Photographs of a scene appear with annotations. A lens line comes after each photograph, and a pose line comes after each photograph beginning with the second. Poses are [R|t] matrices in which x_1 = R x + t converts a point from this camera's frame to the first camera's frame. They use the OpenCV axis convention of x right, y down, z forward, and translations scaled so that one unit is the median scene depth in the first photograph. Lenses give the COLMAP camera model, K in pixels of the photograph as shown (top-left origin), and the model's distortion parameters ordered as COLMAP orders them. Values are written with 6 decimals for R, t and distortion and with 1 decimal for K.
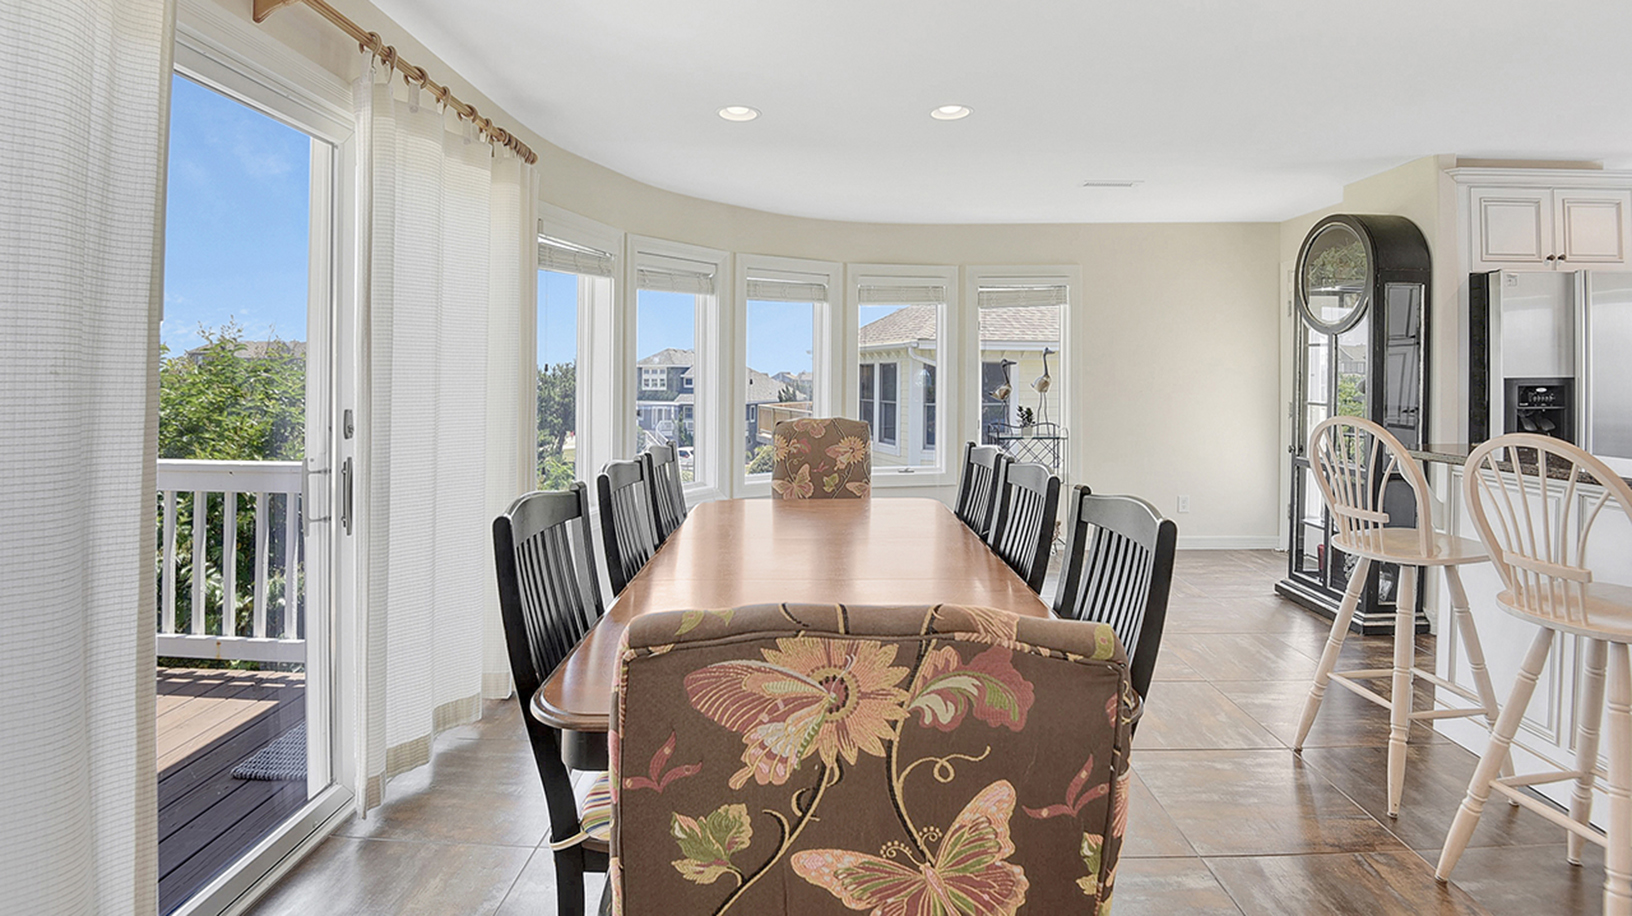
lens RADIAL K [[777.3, 0, 814.7], [0, 777.3, 403.2], [0, 0, 1]] dist [0.001295, 0.000006]
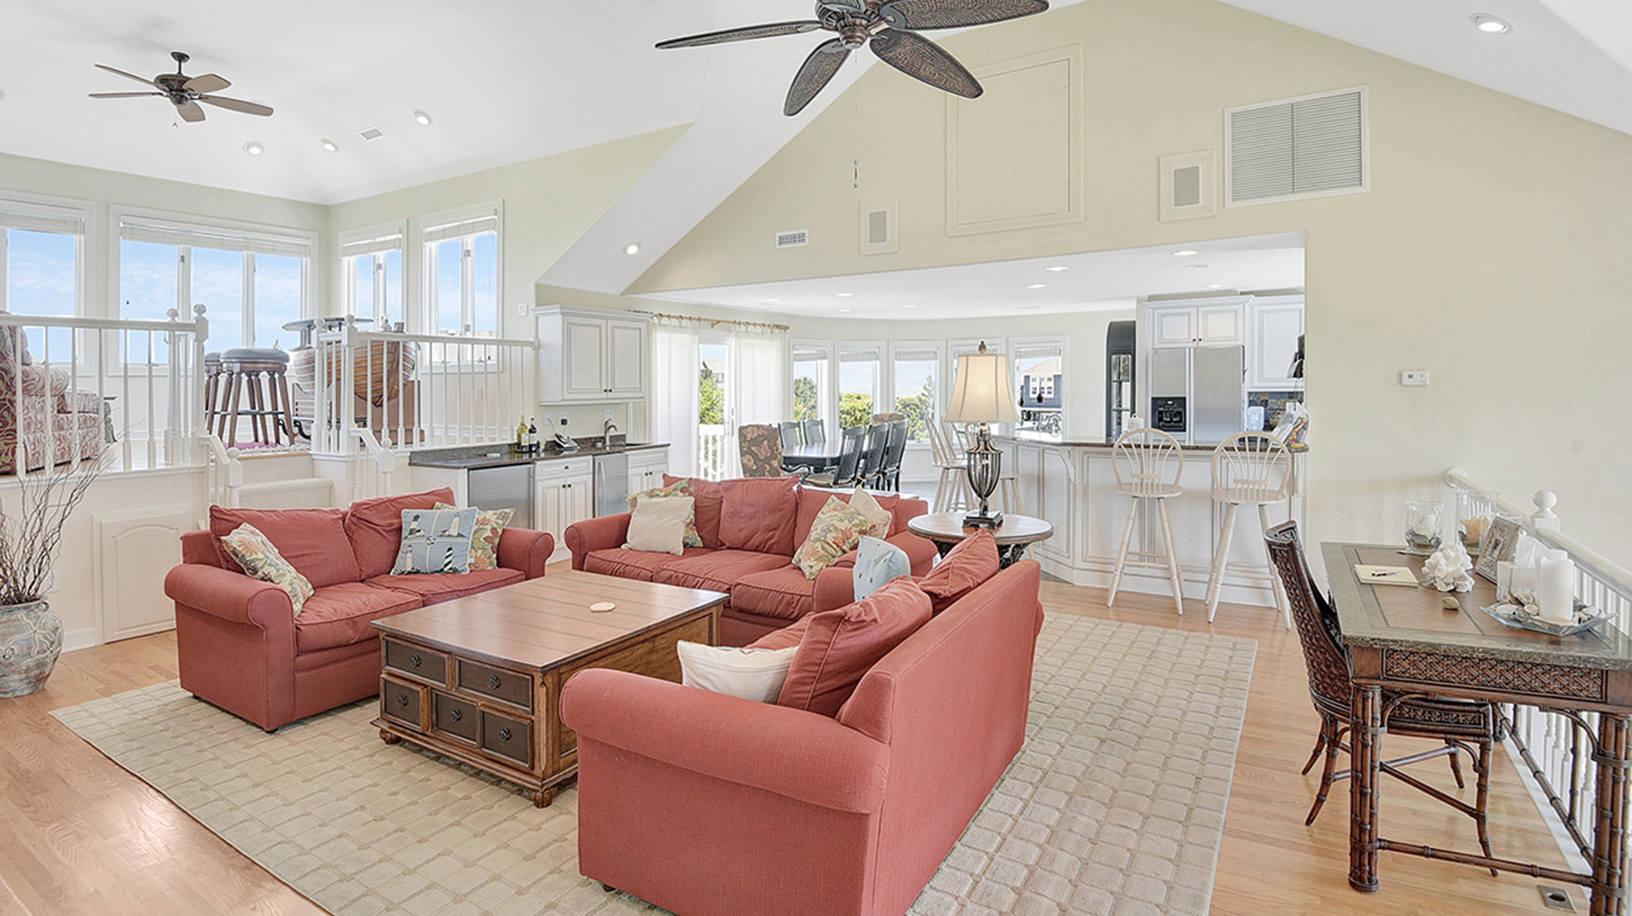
lens RADIAL K [[777.3, 0, 814.7], [0, 777.3, 403.2], [0, 0, 1]] dist [0.001295, 0.000006]
pose [[0.868851, 0.001057, -0.495072, 1.036055], [-0.005482, 0.999957, -0.007487, 0.010320], [0.495043, 0.009219, 0.868820, -1.347286]]
